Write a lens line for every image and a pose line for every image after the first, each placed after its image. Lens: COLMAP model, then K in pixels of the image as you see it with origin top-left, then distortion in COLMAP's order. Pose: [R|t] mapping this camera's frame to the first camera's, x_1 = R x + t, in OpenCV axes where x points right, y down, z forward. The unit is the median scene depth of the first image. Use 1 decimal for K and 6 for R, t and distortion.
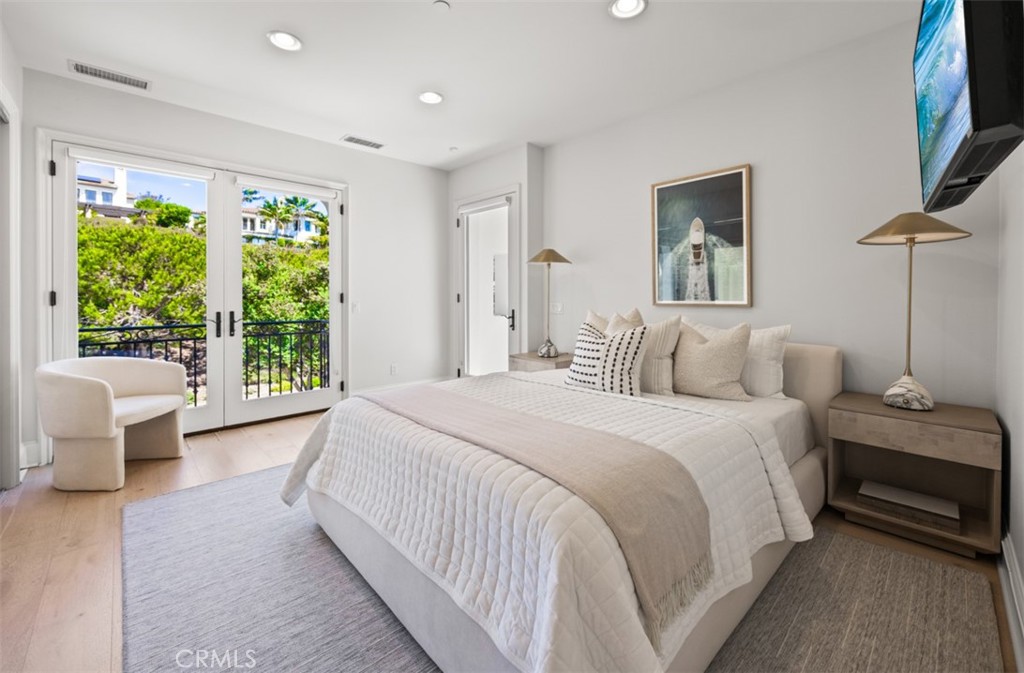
lens RADIAL K [[417.4, 0, 524.3], [0, 417.4, 297.3], [0, 0, 1]] dist [-0.001691, -0.000289]
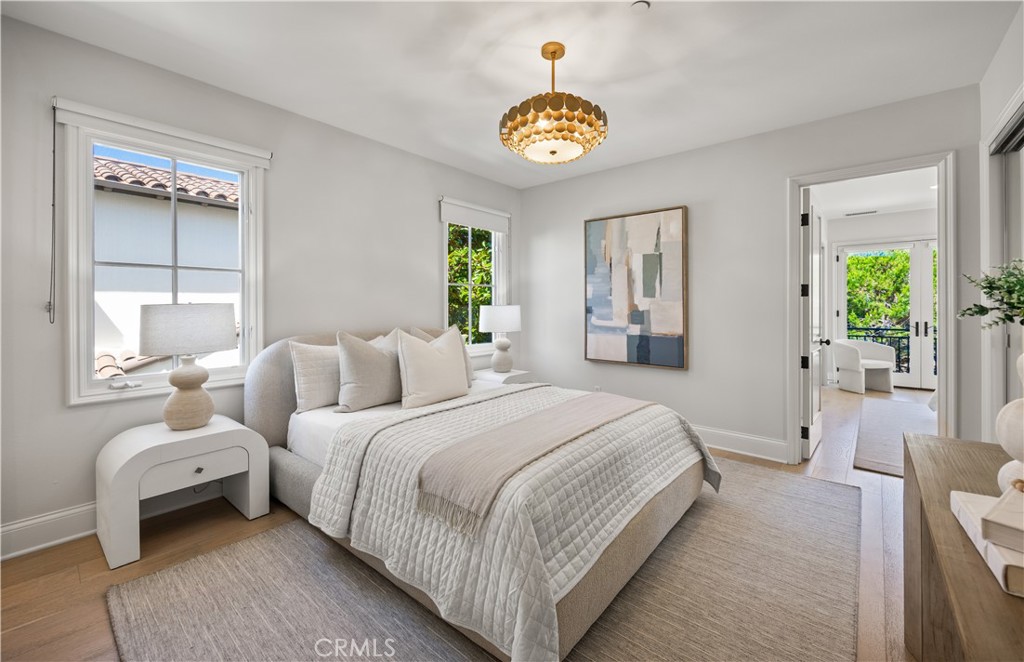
lens RADIAL K [[415.3, 0, 517.1], [0, 415.3, 305.3], [0, 0, 1]] dist [0.000309, -0.000022]
pose [[0.084806, -0.001964, -0.996396, 0.162807], [-0.000553, 0.999998, -0.002018, -0.005700], [0.996397, 0.000722, 0.084805, -0.155513]]
